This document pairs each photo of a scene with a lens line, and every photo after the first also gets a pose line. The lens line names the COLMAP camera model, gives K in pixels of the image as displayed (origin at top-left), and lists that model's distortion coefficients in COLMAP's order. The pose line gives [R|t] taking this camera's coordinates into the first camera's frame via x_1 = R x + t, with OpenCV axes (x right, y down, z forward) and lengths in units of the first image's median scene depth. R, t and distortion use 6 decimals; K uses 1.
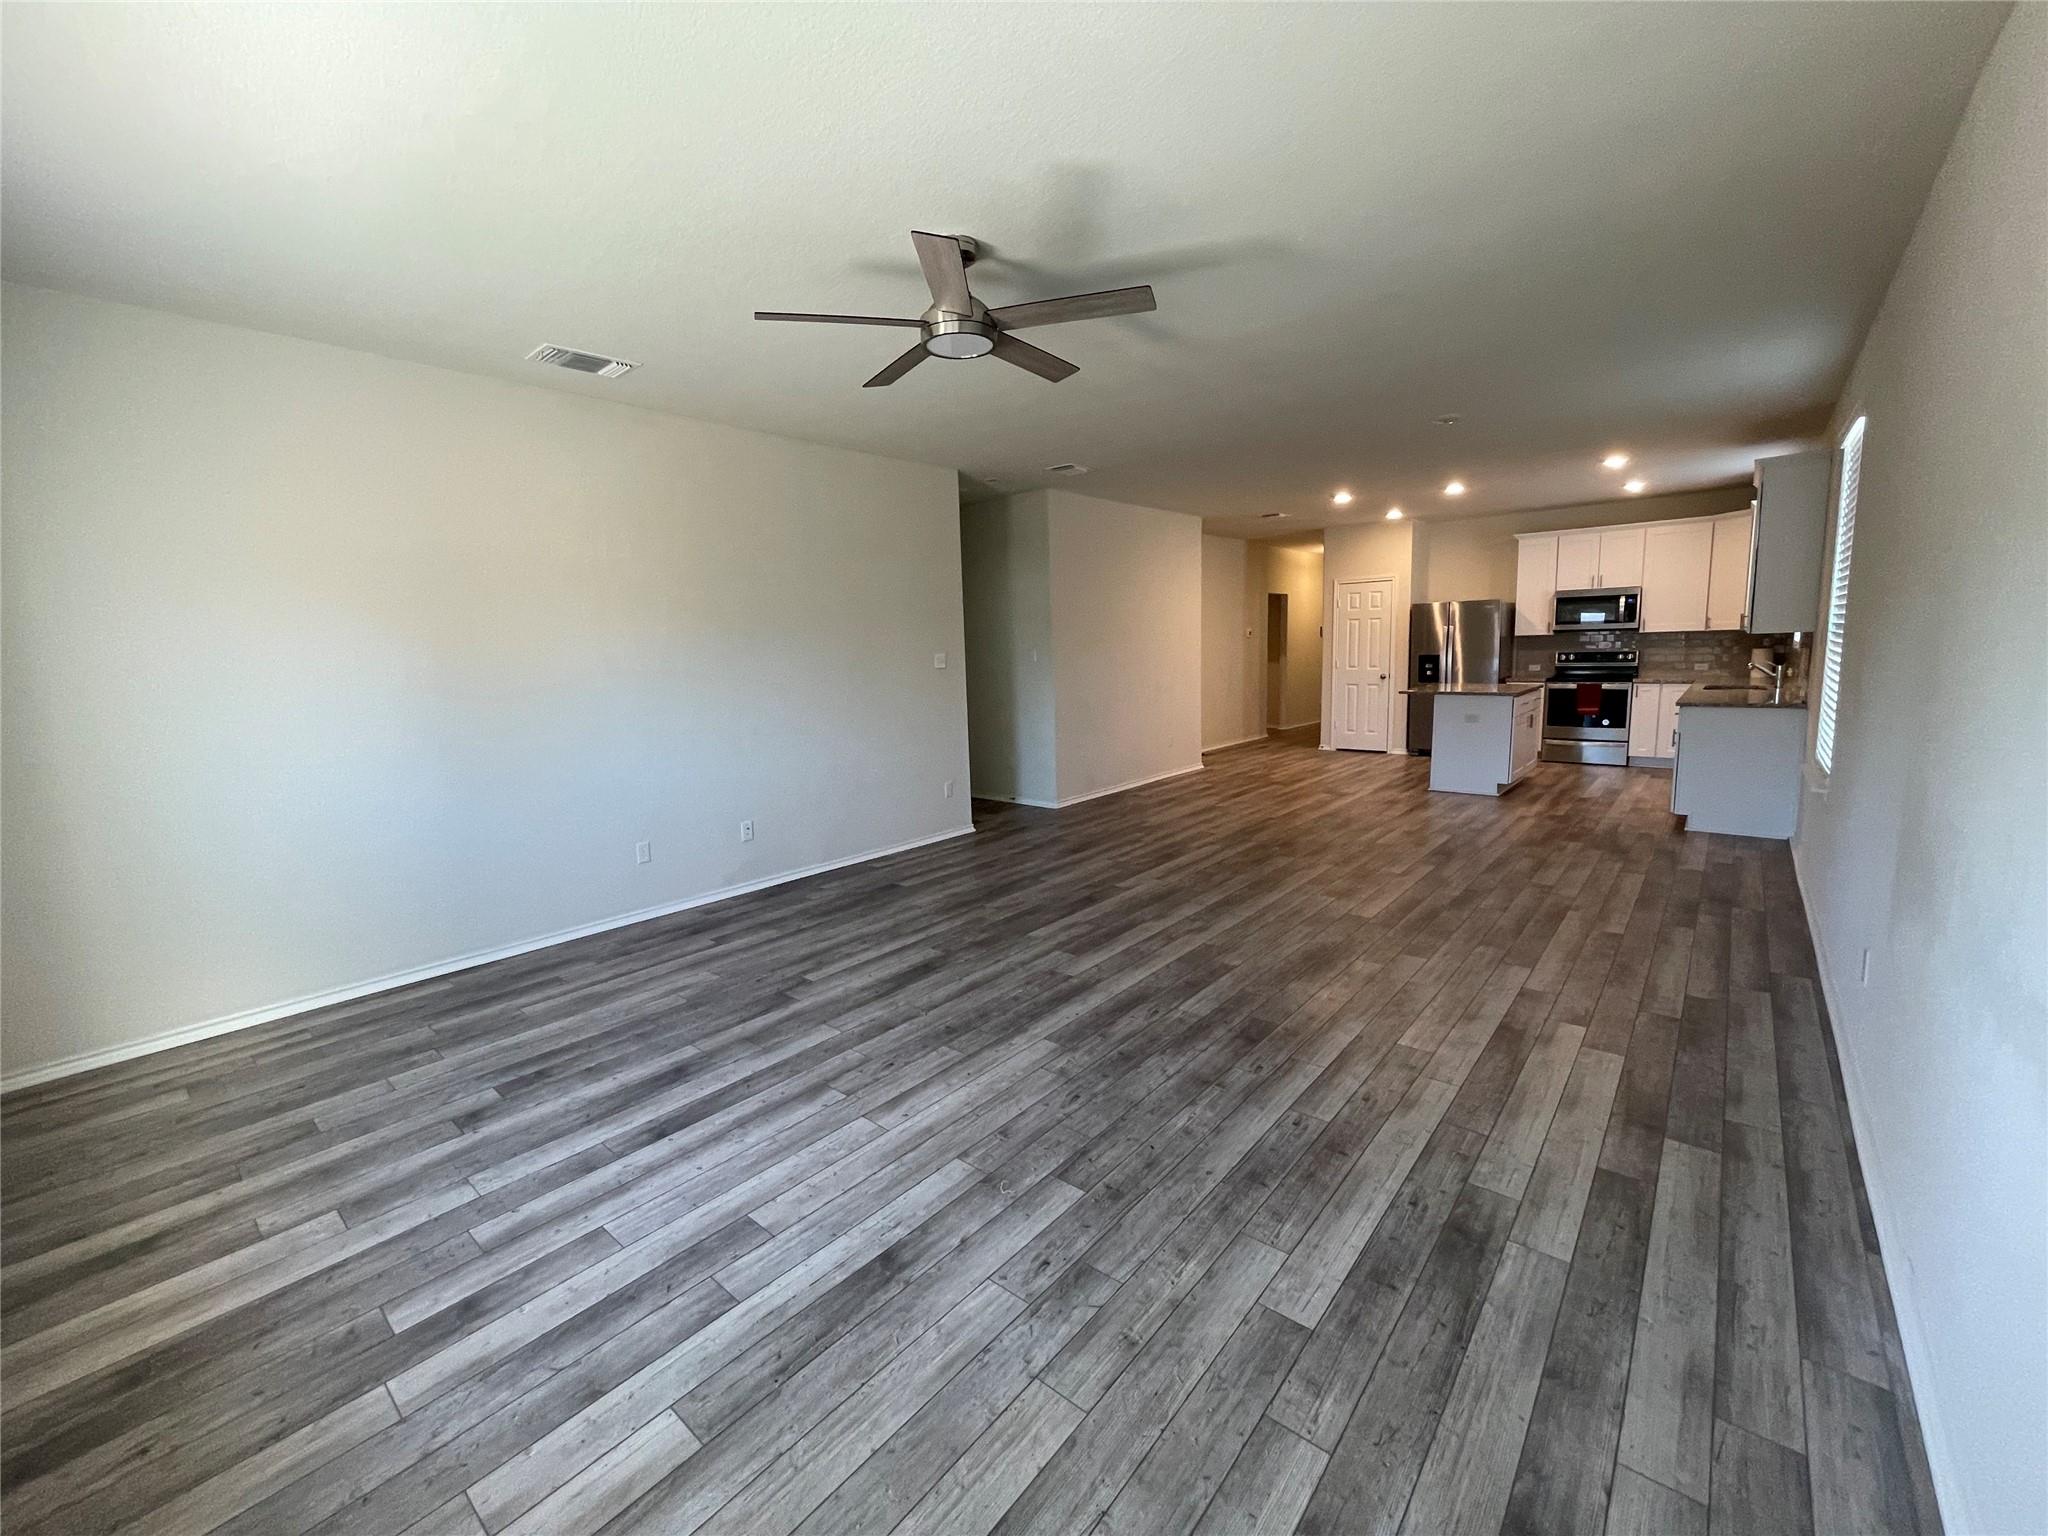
lens RADIAL K [[831.9, 0, 1024.2], [0, 831.9, 762.6], [0, 0, 1]] dist [-0.001951, -0.000469]
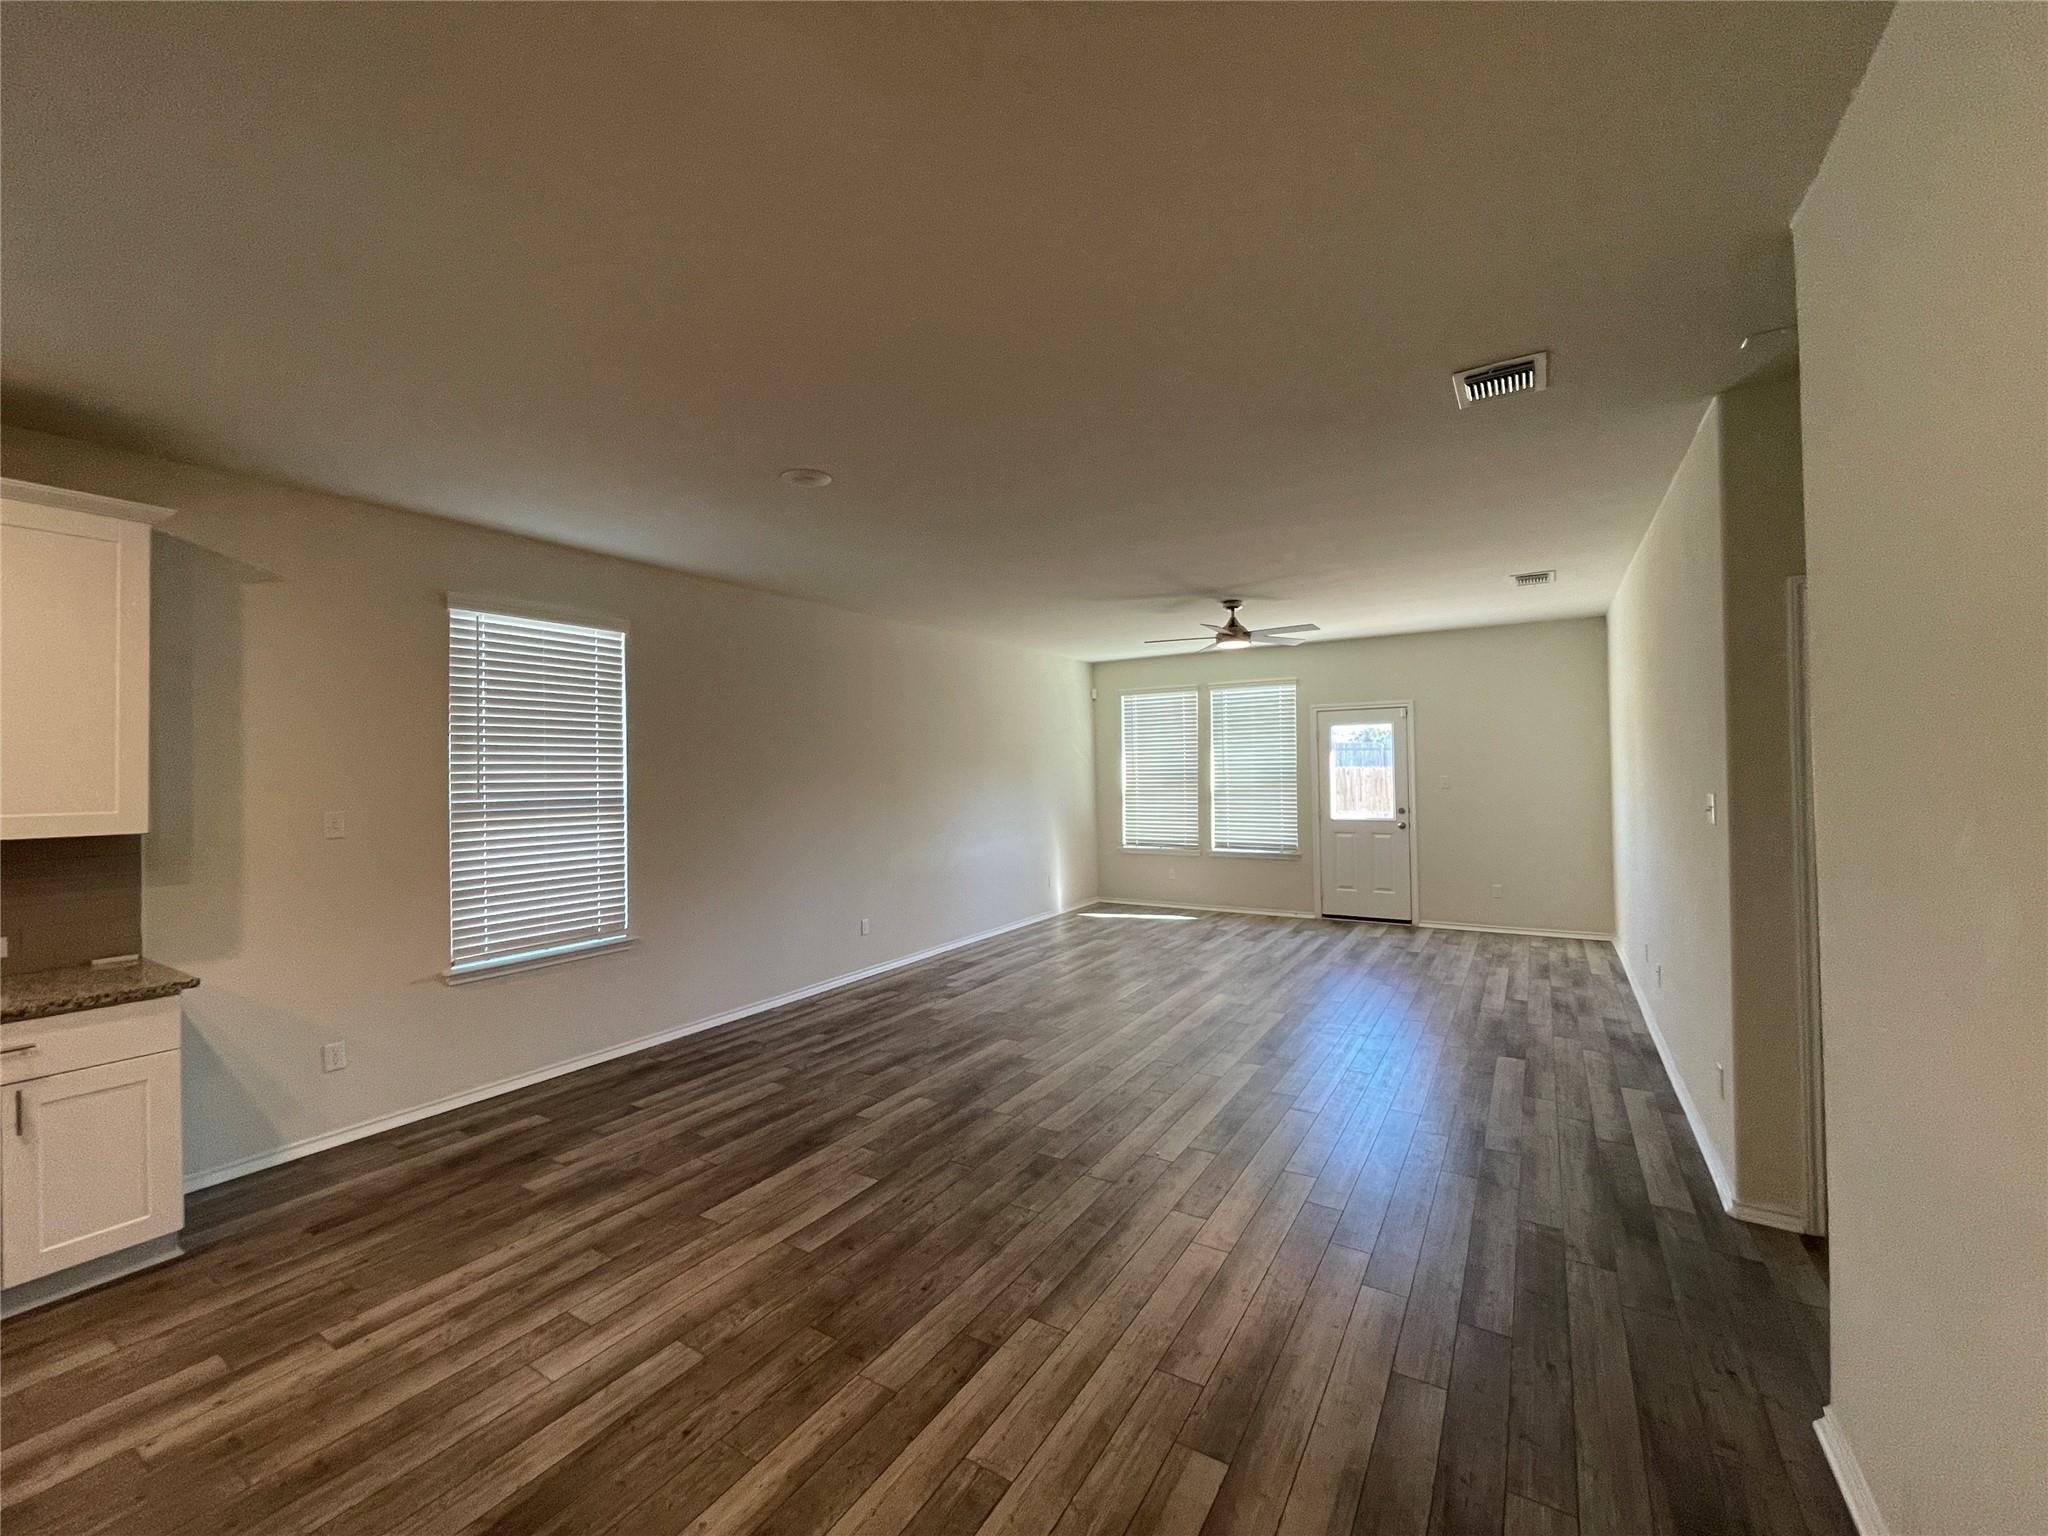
lens RADIAL K [[831.9, 0, 1025.8], [0, 831.9, 766.9], [0, 0, 1]] dist [-0.001951, -0.000469]
pose [[-0.987286, 0.048088, -0.151505, 0.420229], [0.027347, 0.990315, 0.136118, -0.254892], [0.156584, 0.130244, -0.979039, 1.601043]]
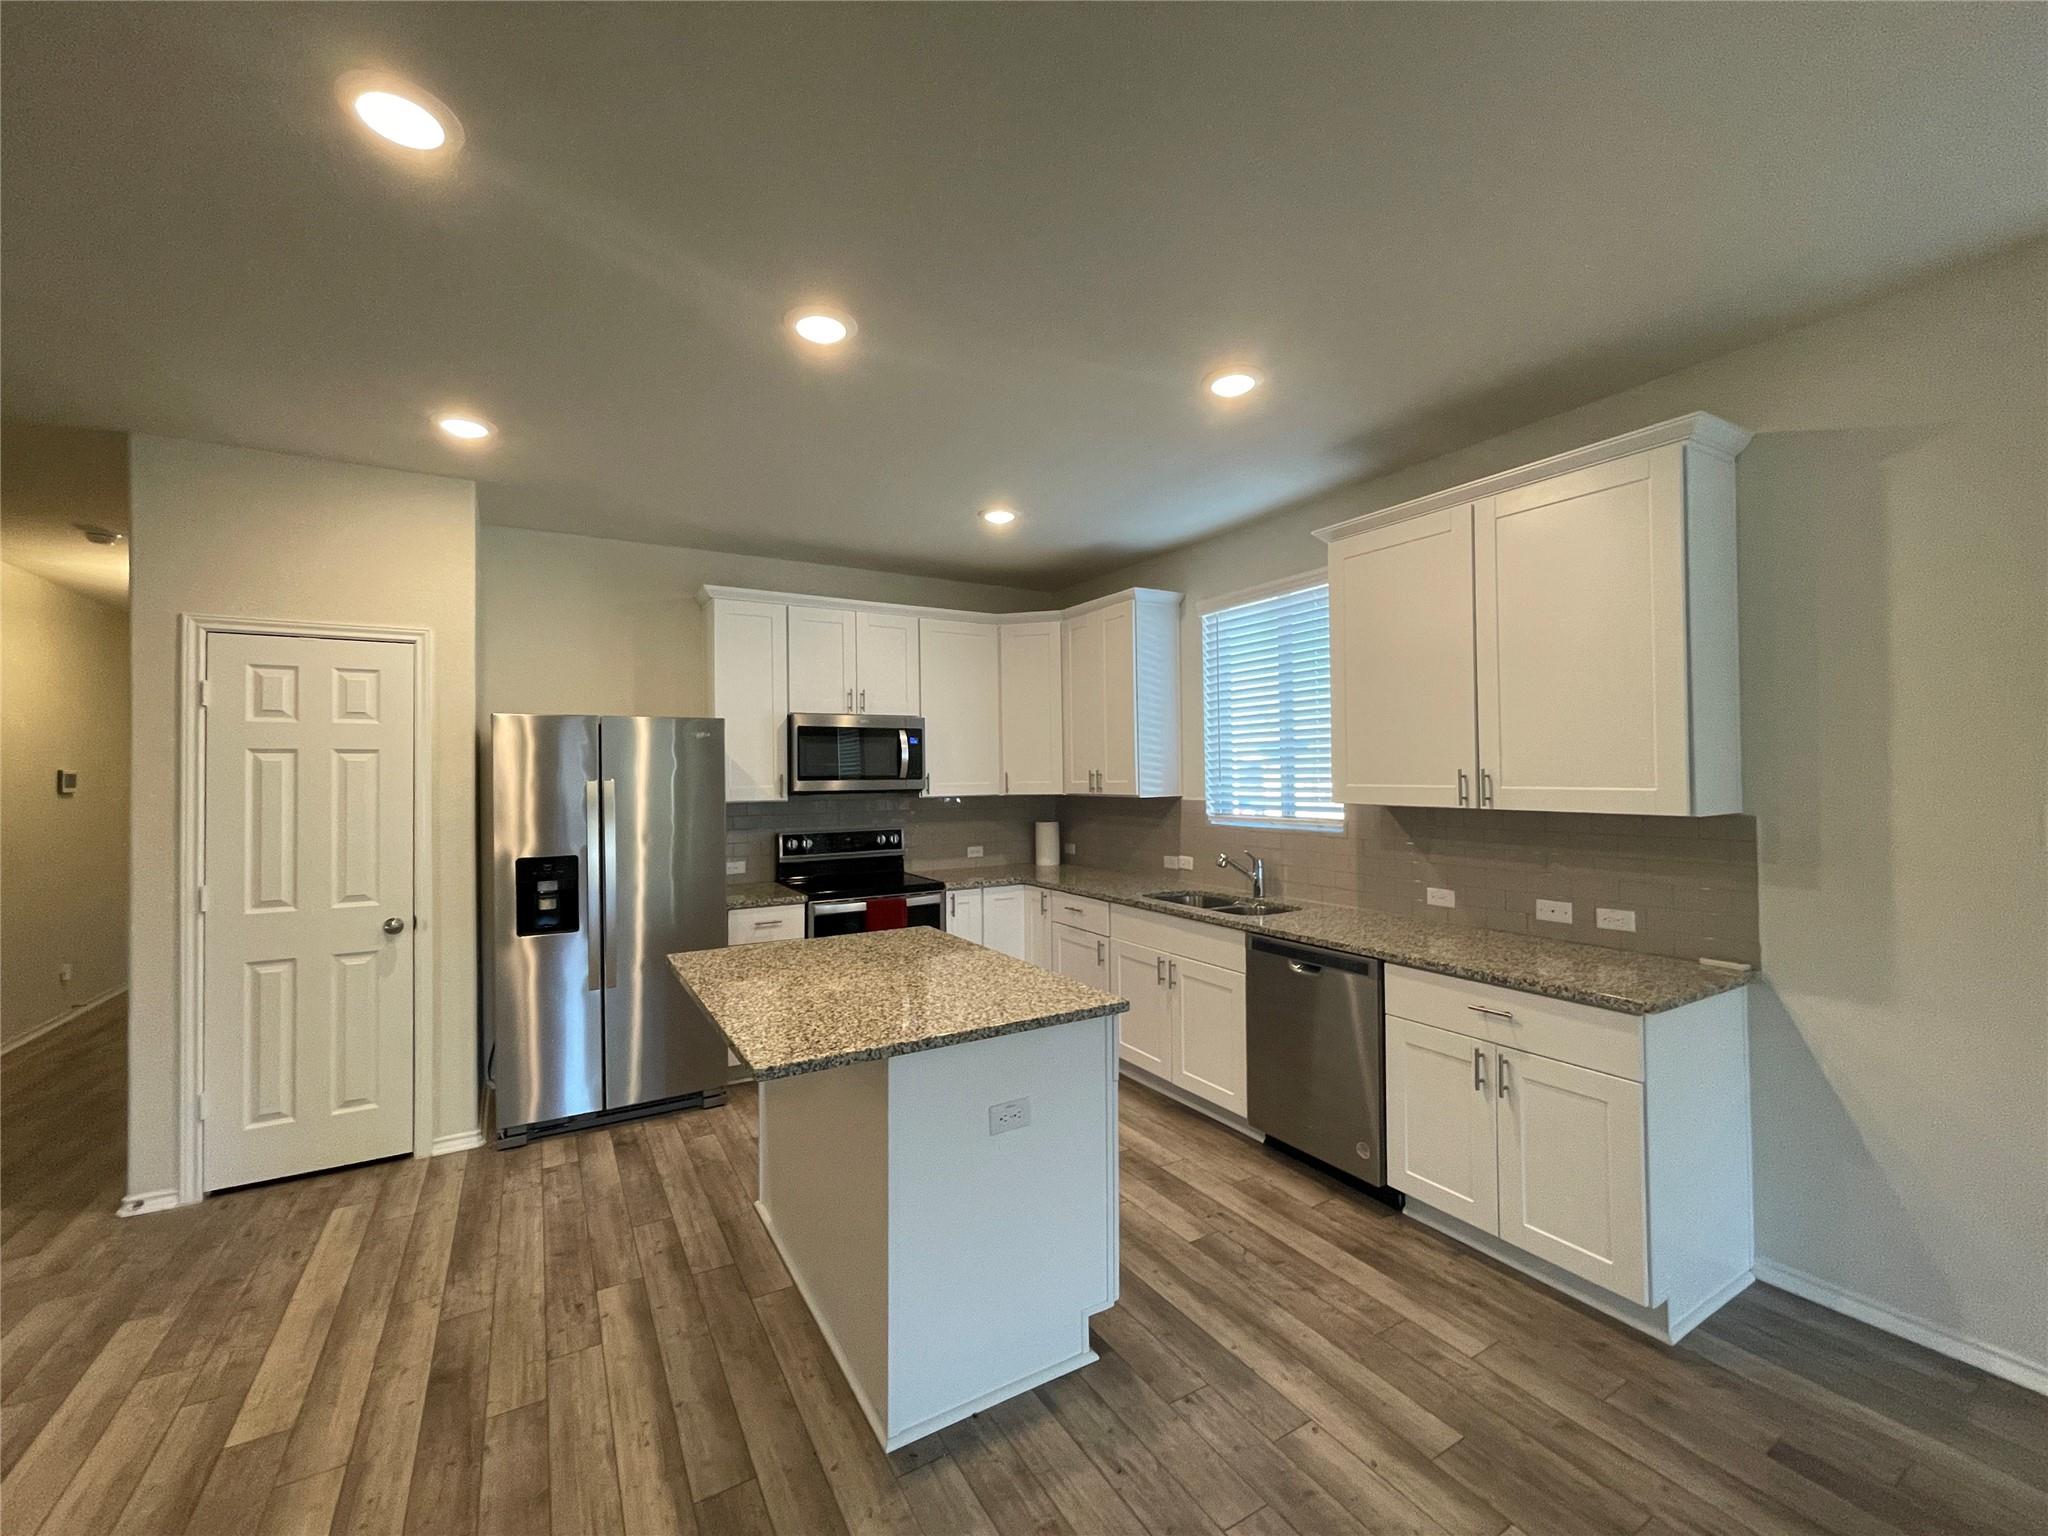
lens RADIAL K [[831.9, 0, 1022.5], [0, 831.9, 756.9], [0, 0, 1]] dist [-0.001951, -0.000469]
pose [[0.330927, 0.043363, 0.942659, 0.366219], [0.132832, 0.986857, -0.092028, -0.194803], [-0.934261, 0.155669, 0.320818, 1.190960]]
